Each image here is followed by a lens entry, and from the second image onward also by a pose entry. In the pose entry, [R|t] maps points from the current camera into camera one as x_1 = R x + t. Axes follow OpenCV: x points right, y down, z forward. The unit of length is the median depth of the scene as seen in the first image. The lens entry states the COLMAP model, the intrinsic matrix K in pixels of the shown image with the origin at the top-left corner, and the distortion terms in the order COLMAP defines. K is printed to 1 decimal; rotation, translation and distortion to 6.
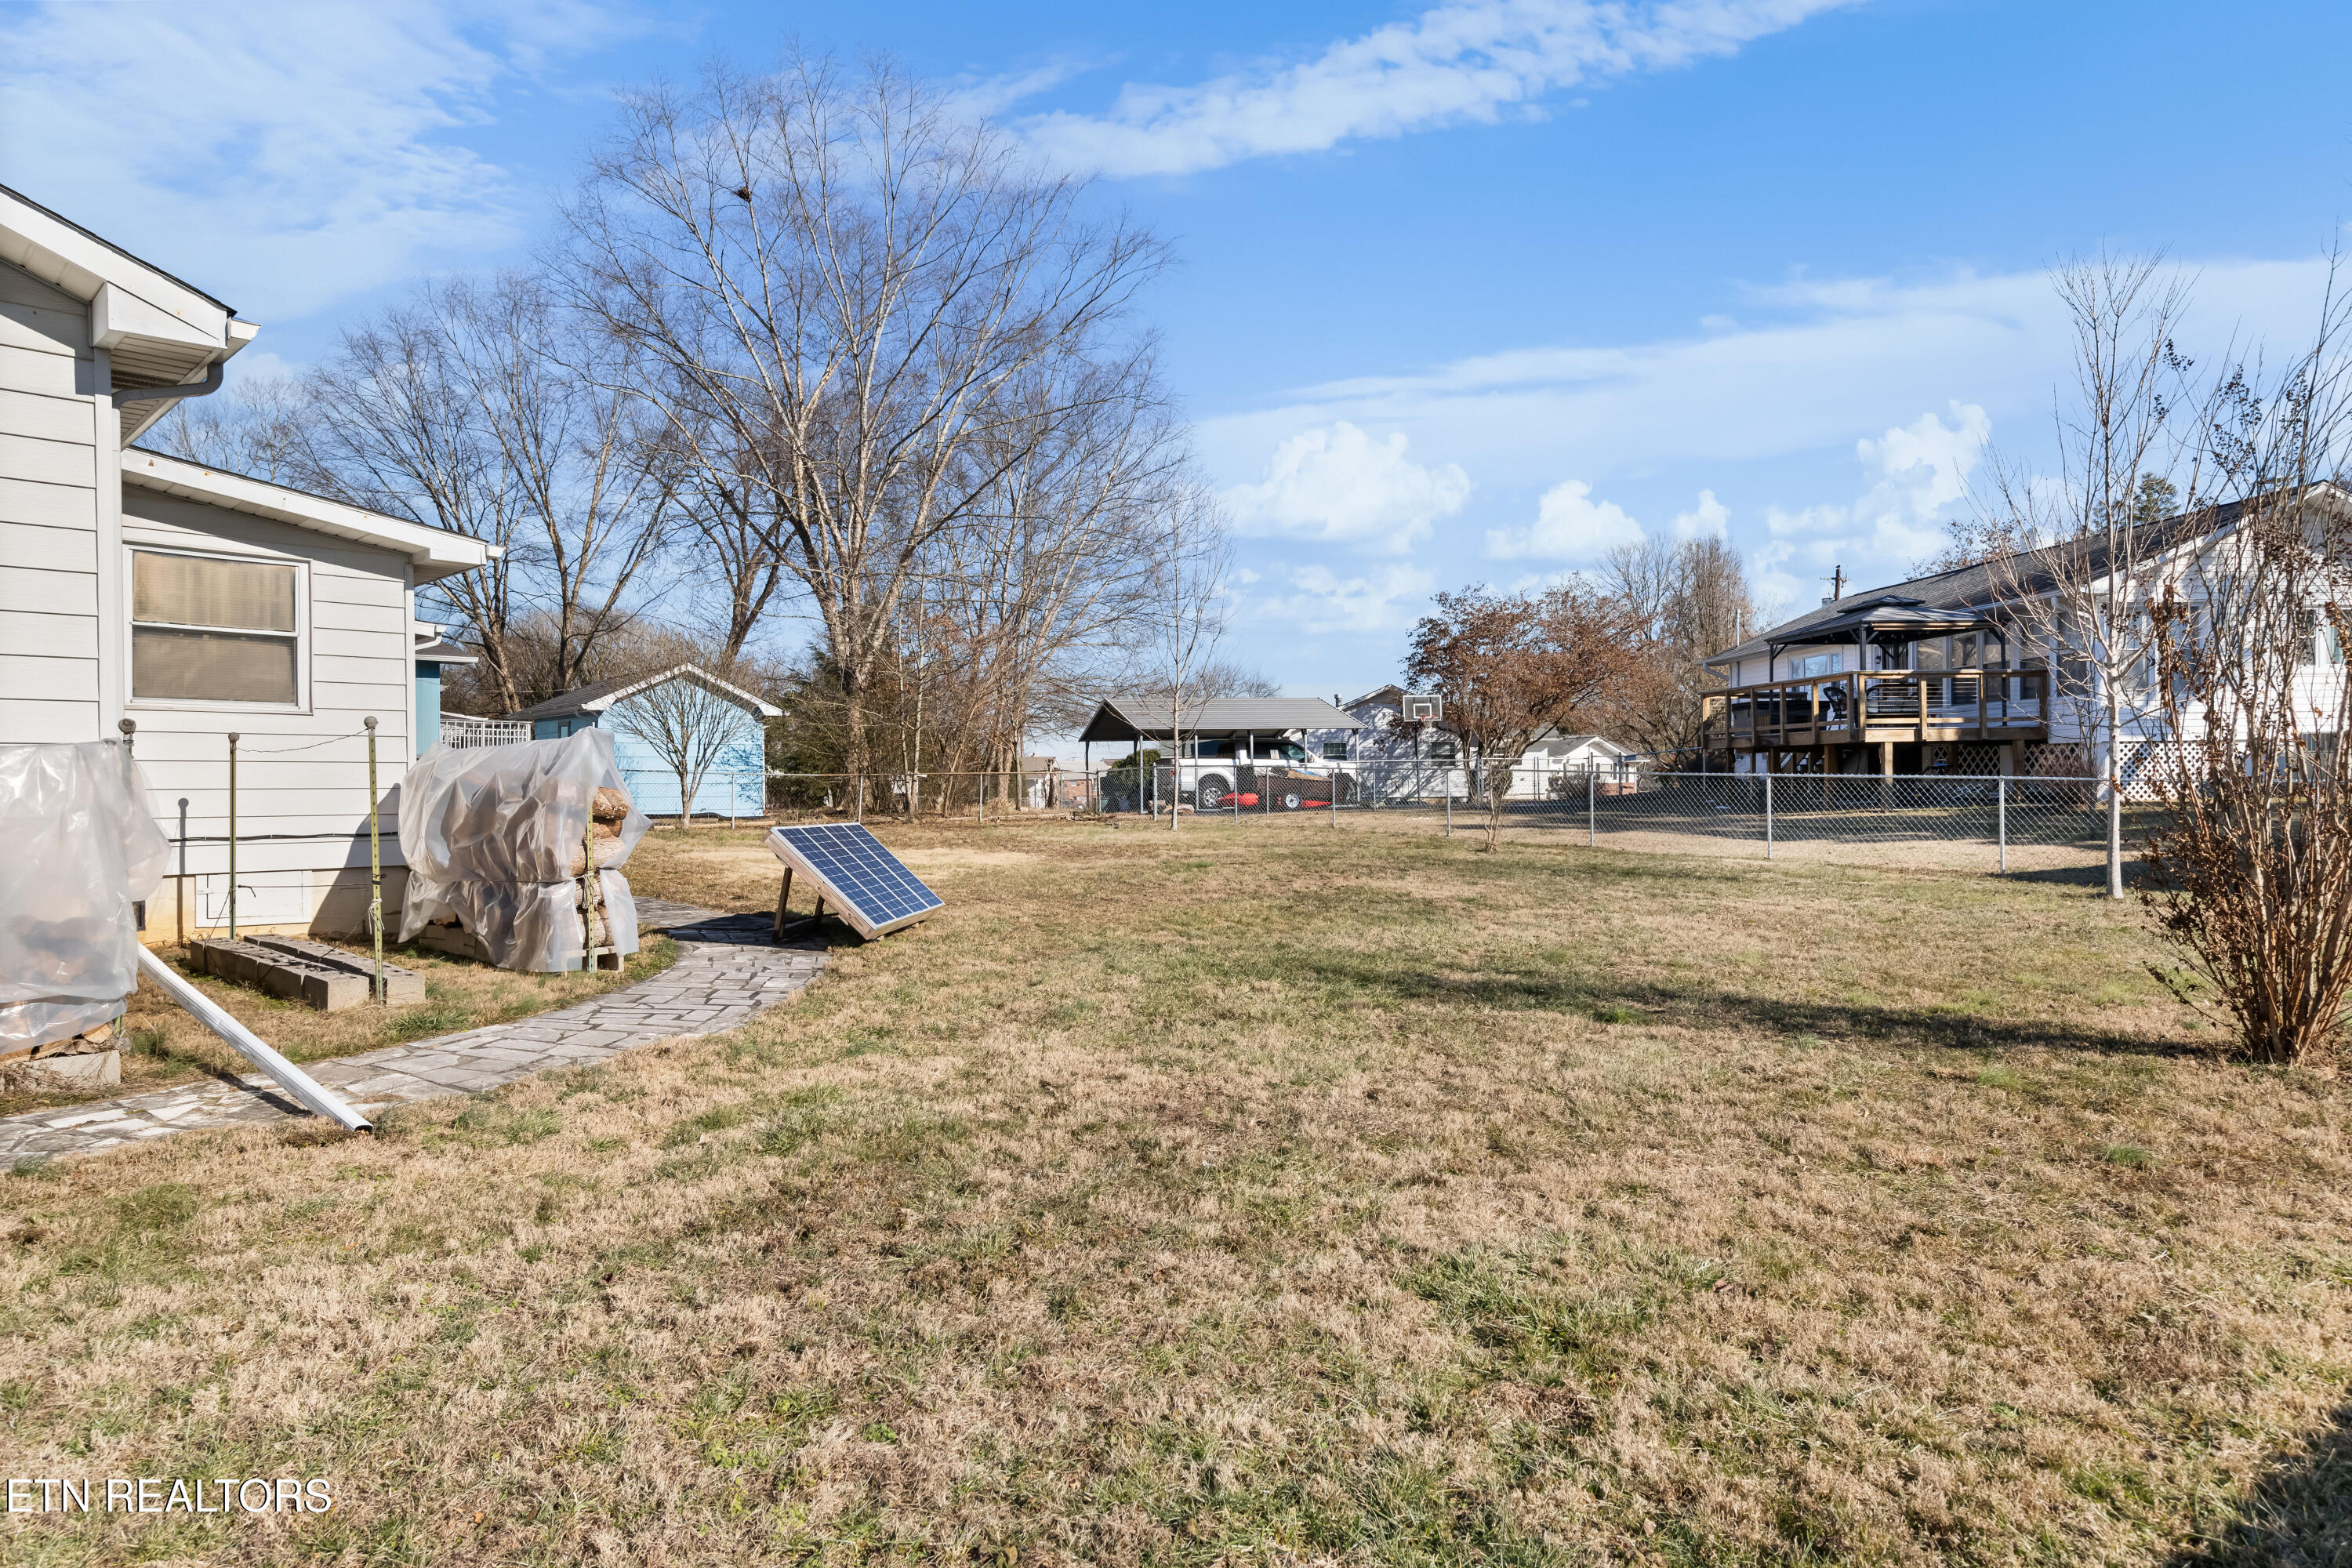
lens RADIAL K [[1366.8, 0, 1177.5], [0, 1366.8, 789.6], [0, 0, 1]] dist [0.007032, -0.000402]
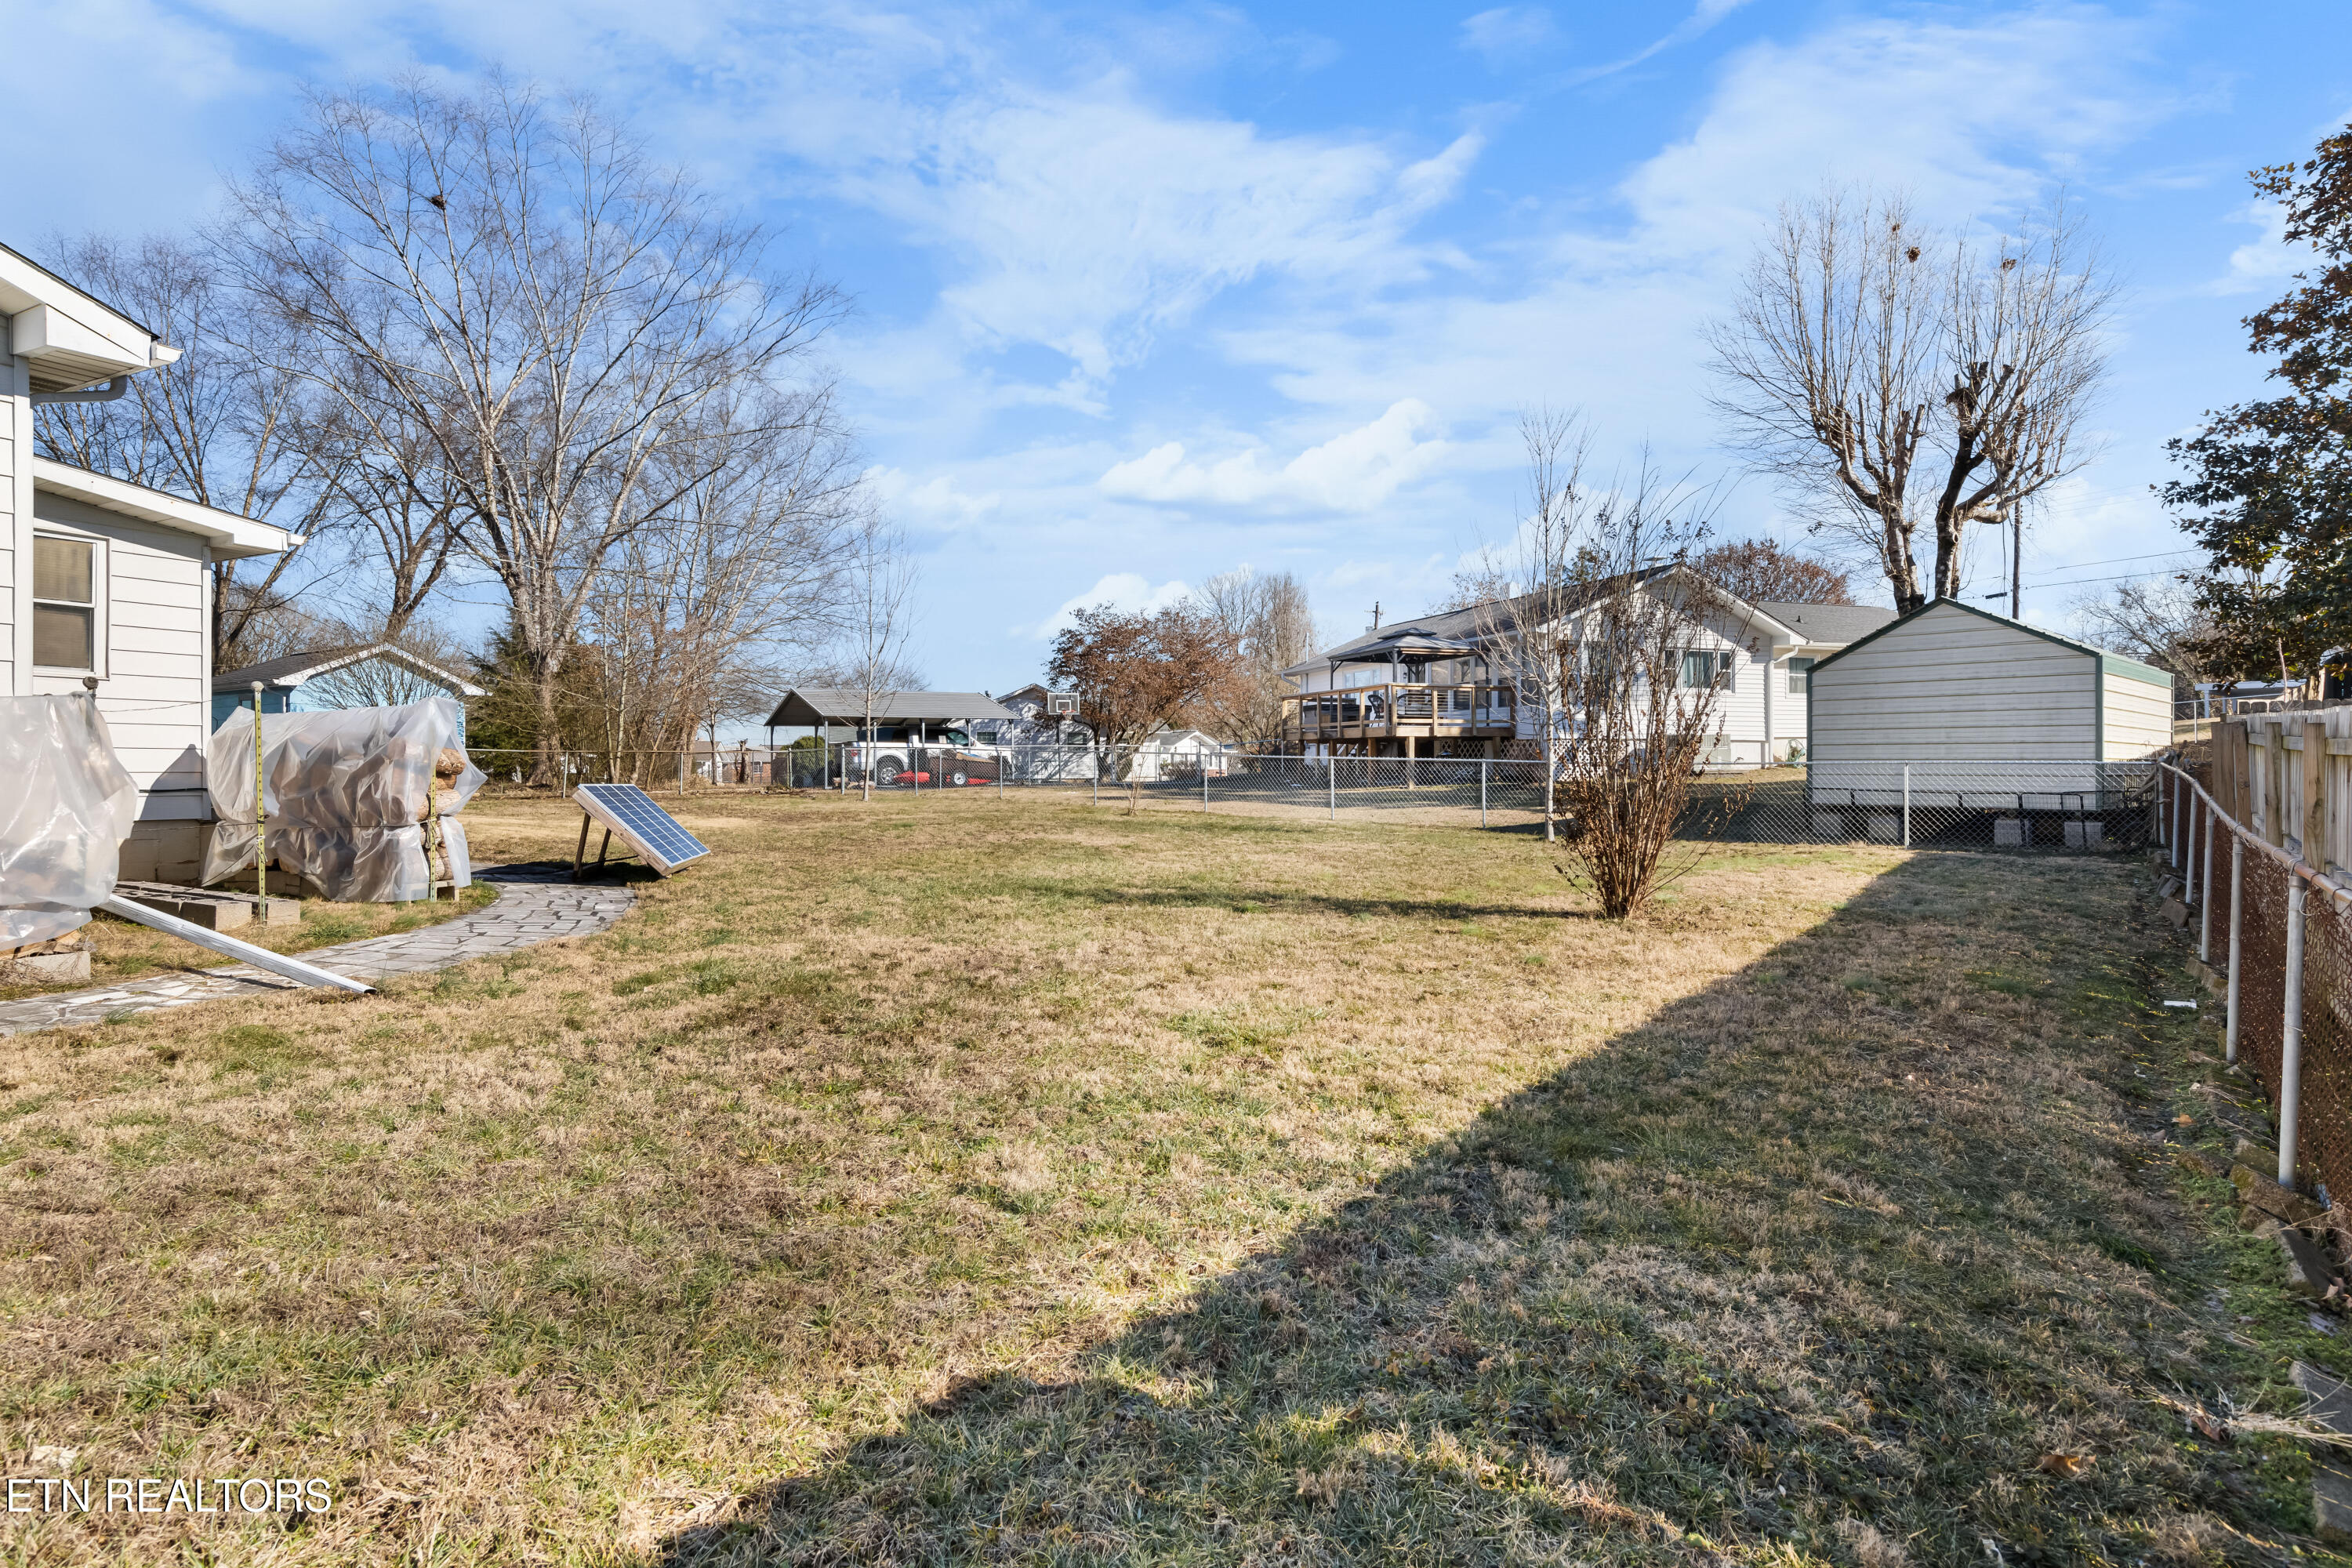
lens RADIAL K [[1212.7, 0, 1178.3], [0, 1212.7, 779.8], [0, 0, 1]] dist [0.002082, 0.001168]
pose [[0.958254, 0.006042, 0.285854, -0.059466], [-0.006555, 0.999978, 0.000838, 0.012031], [-0.285842, -0.002677, 0.958273, -0.111346]]
